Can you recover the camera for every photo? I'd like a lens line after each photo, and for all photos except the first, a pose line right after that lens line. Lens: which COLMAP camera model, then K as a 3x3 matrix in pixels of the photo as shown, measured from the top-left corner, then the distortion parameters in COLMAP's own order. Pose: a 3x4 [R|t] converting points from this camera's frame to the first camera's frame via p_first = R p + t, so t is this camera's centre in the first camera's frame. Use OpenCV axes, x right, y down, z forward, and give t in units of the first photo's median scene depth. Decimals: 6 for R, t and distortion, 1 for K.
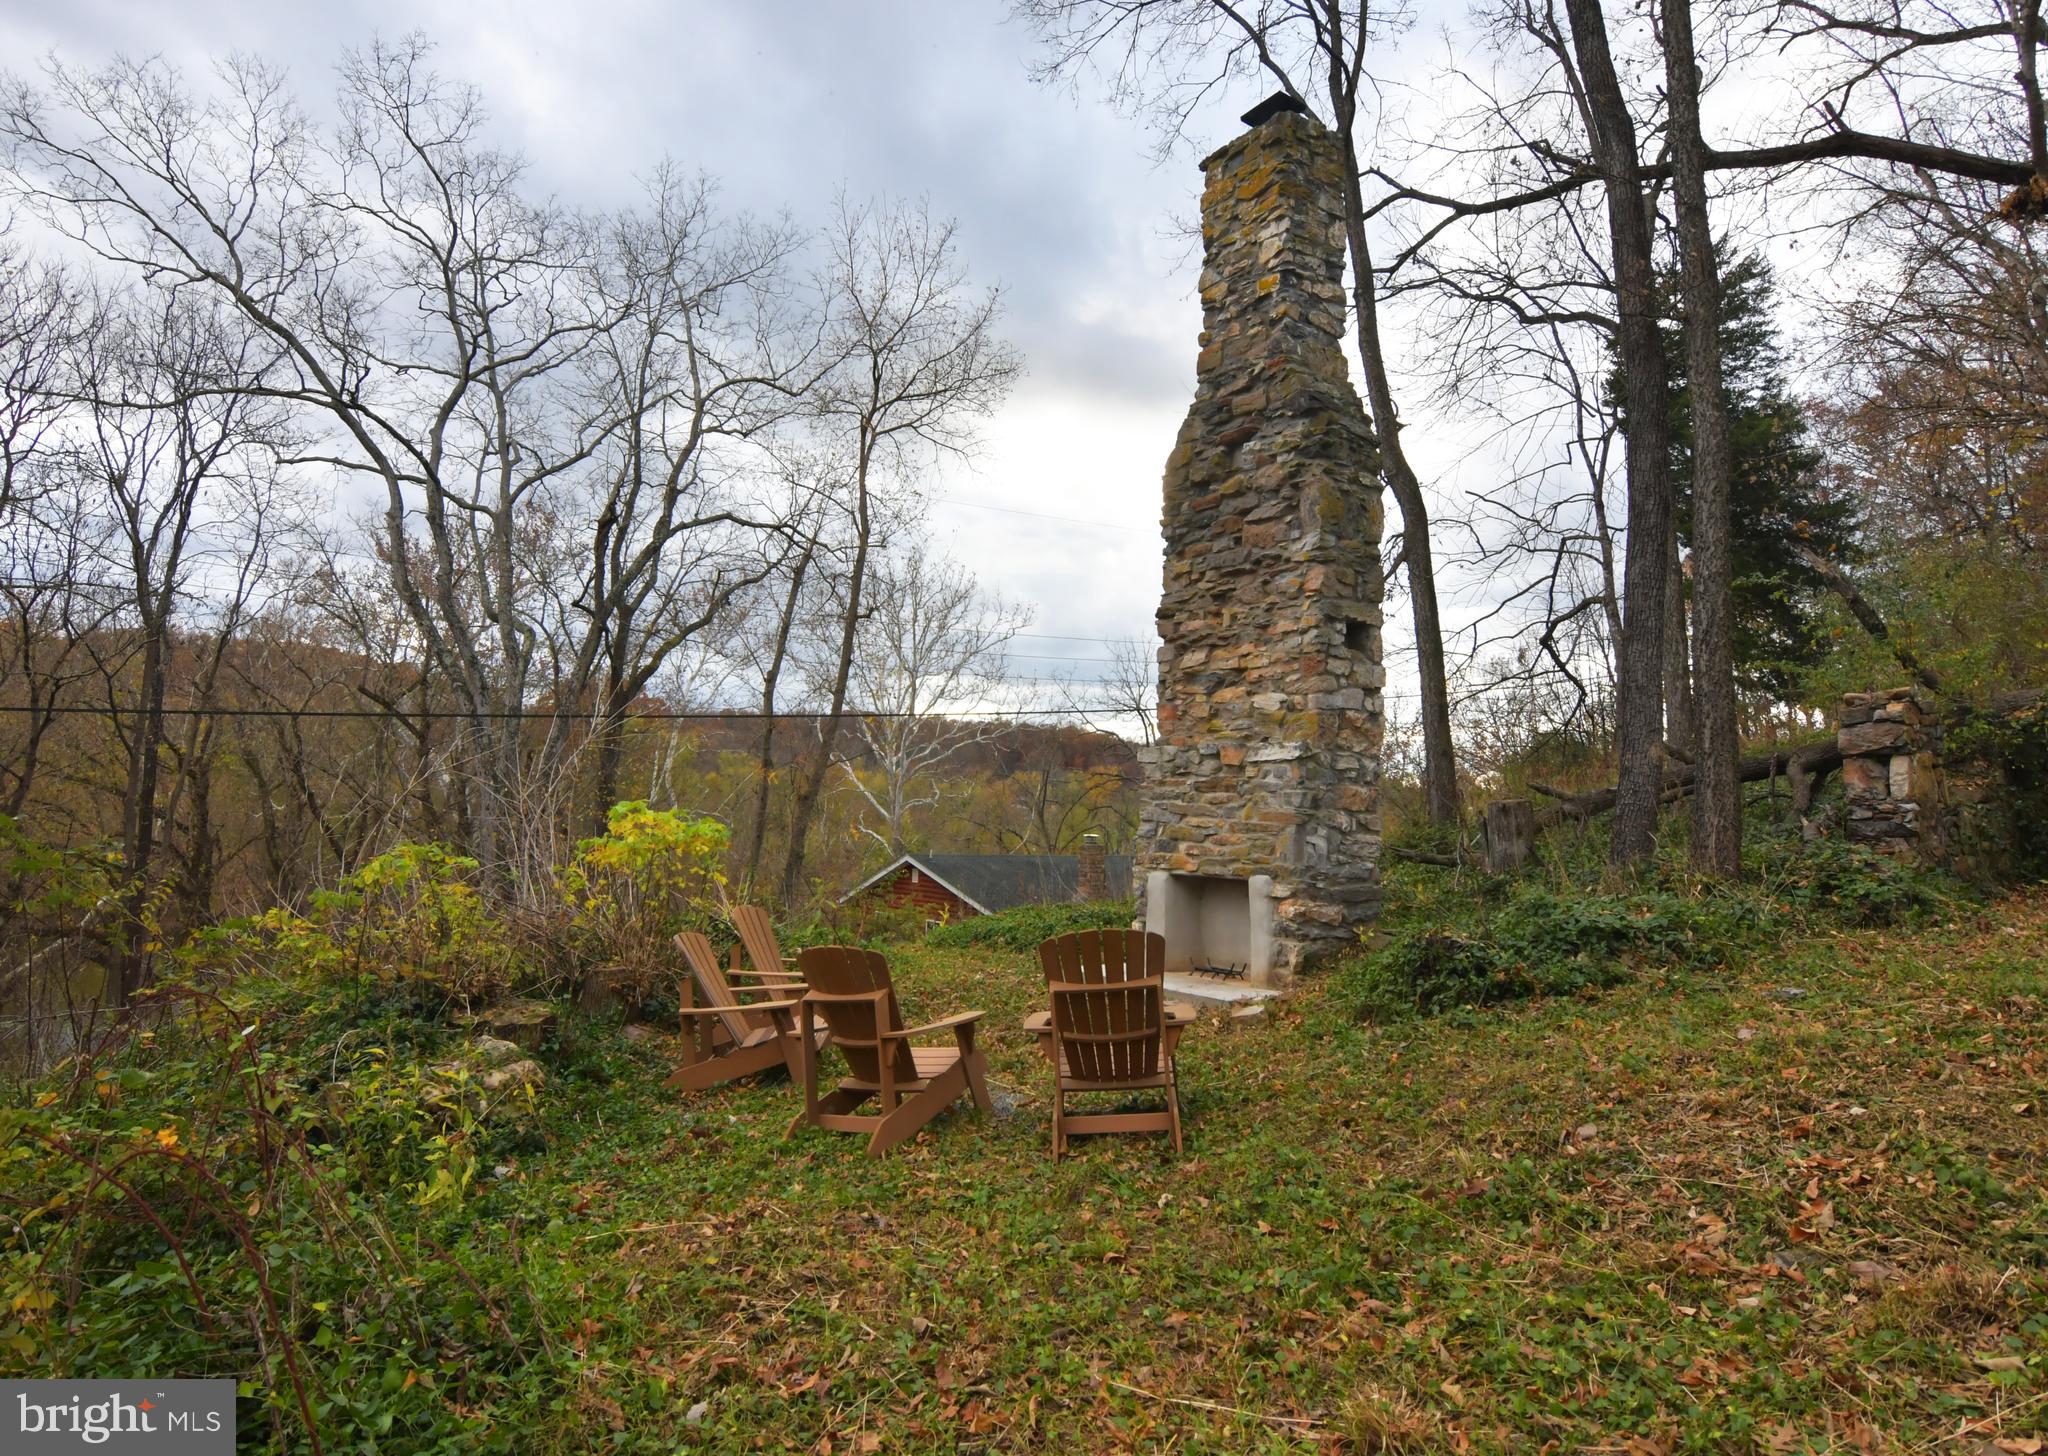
lens RADIAL K [[1144.9, 0, 979.7], [0, 1144.9, 679.5], [0, 0, 1]] dist [-0.027792, 0.004769]
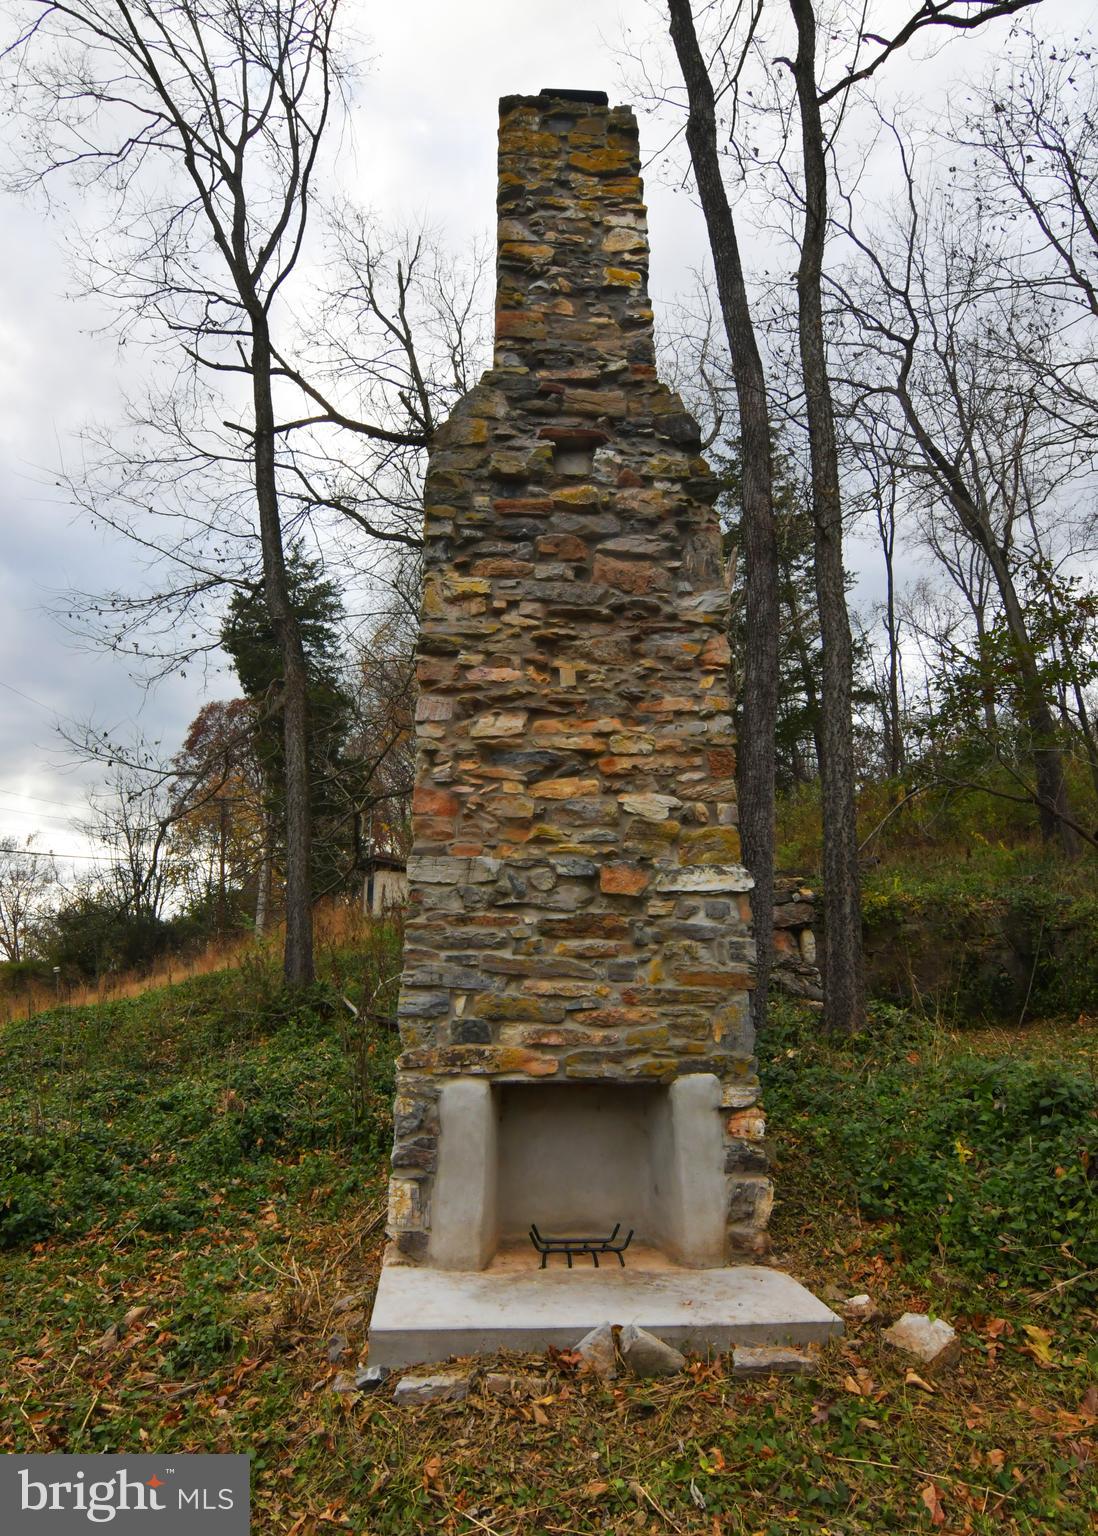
lens RADIAL K [[858.7, 0, 535.1], [0, 858.7, 786.7], [0, 0, 1]] dist [-0.027792, 0.004769]
pose [[0.507140, 0.184409, 0.841904, -0.202229], [-0.100961, 0.982827, -0.154460, 0.089368], [-0.855930, -0.006667, 0.517049, 0.760121]]
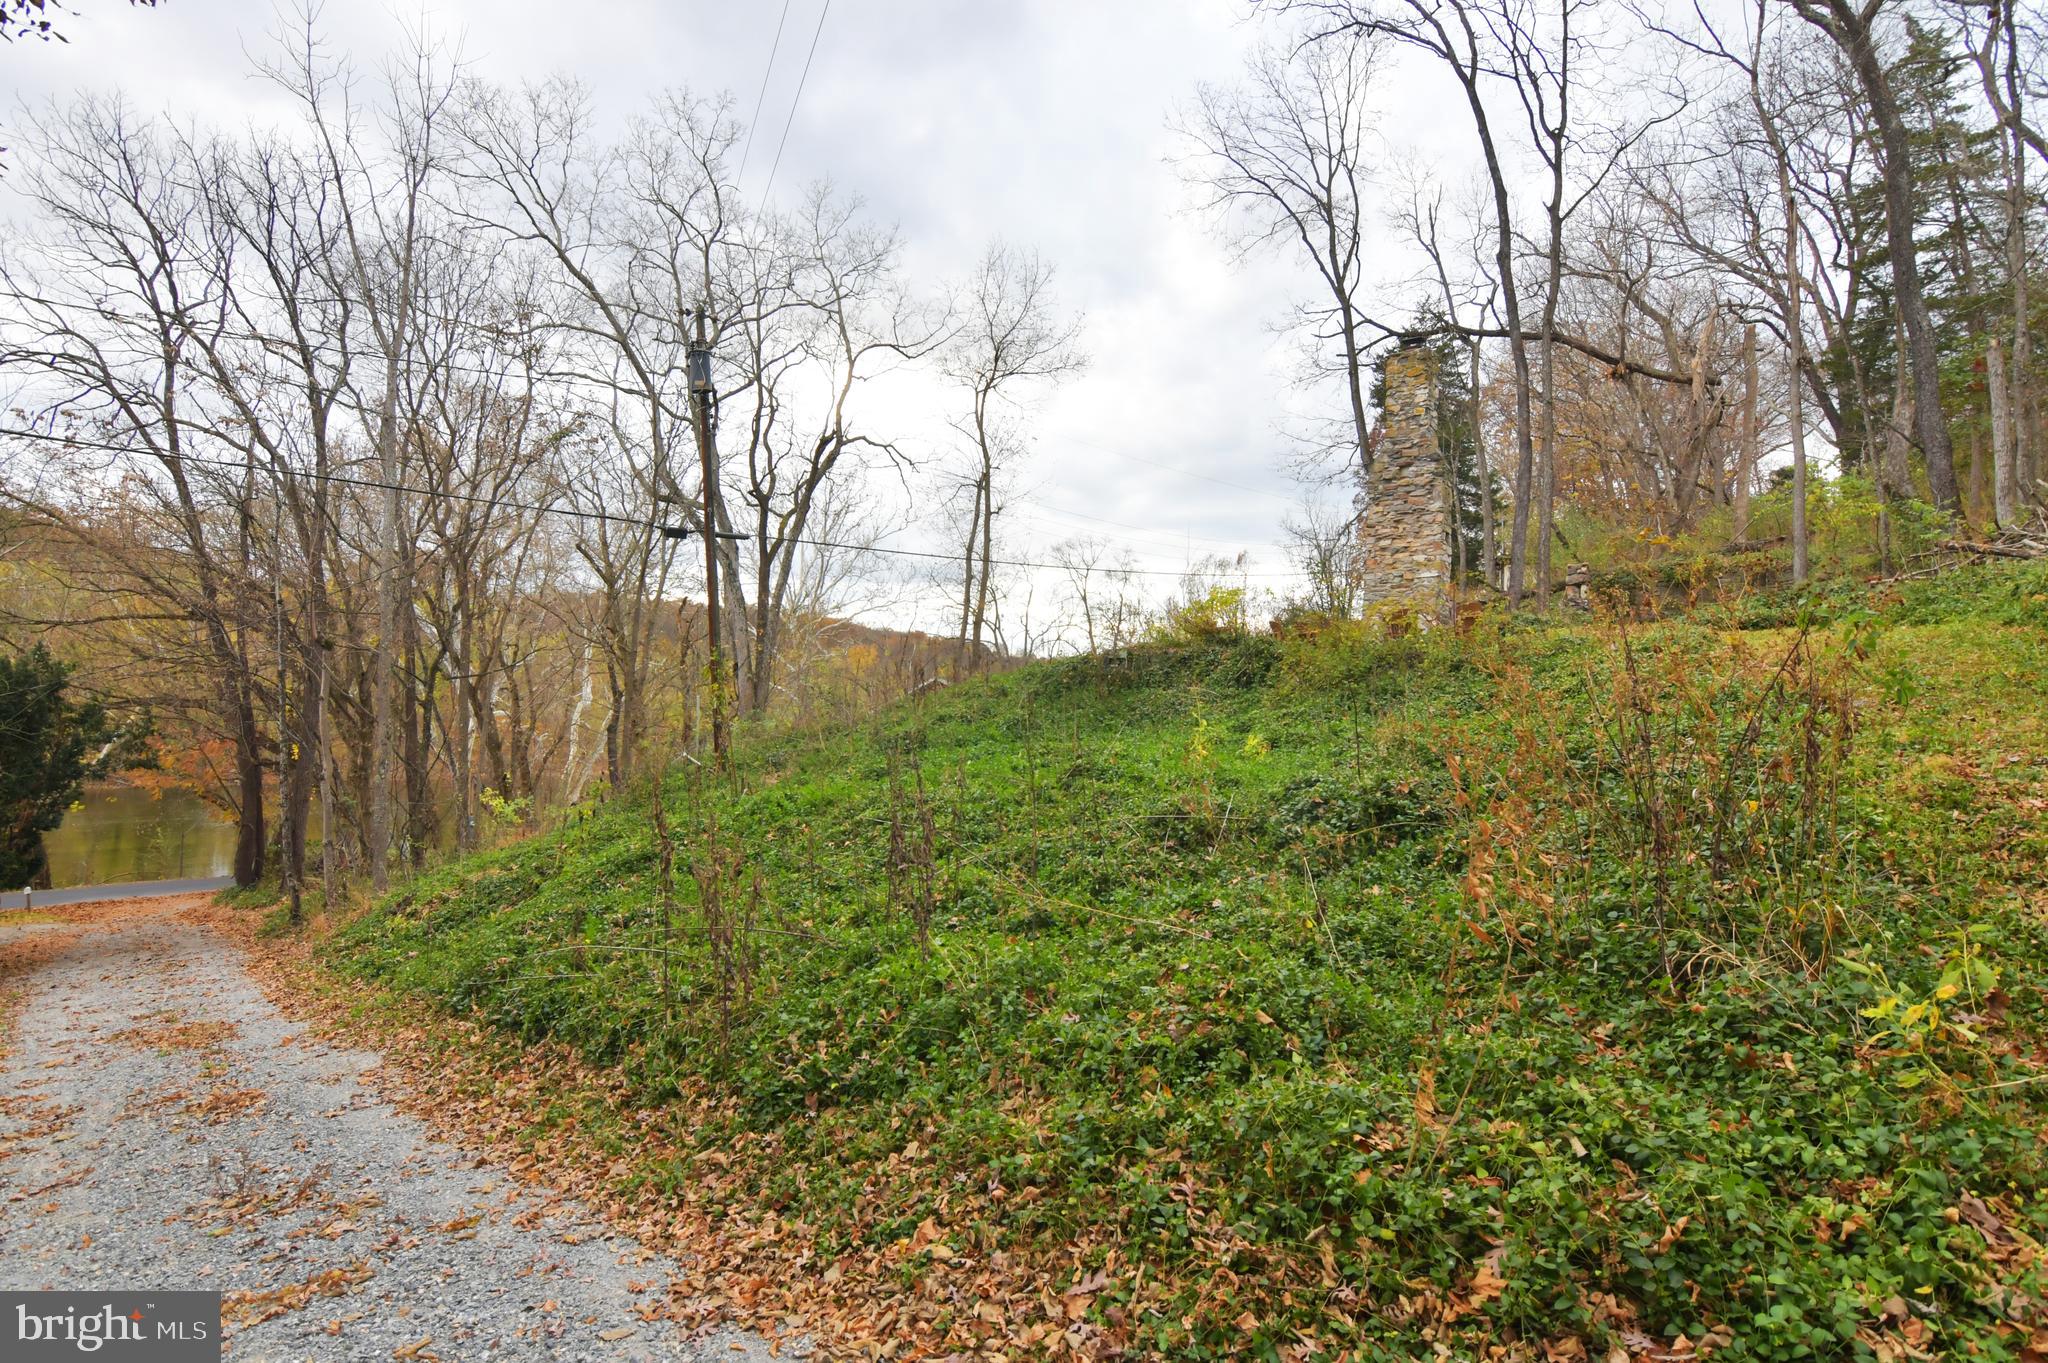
lens RADIAL K [[990.6, 0, 1013.3], [0, 990.6, 668.5], [0, 0, 1]] dist [-0.018933, 0.000699]
pose [[0.958717, 0.006644, 0.284284, -1.429783], [-0.036087, 0.994487, 0.098456, 0.086583], [-0.282062, -0.104650, 0.953671, -1.137635]]
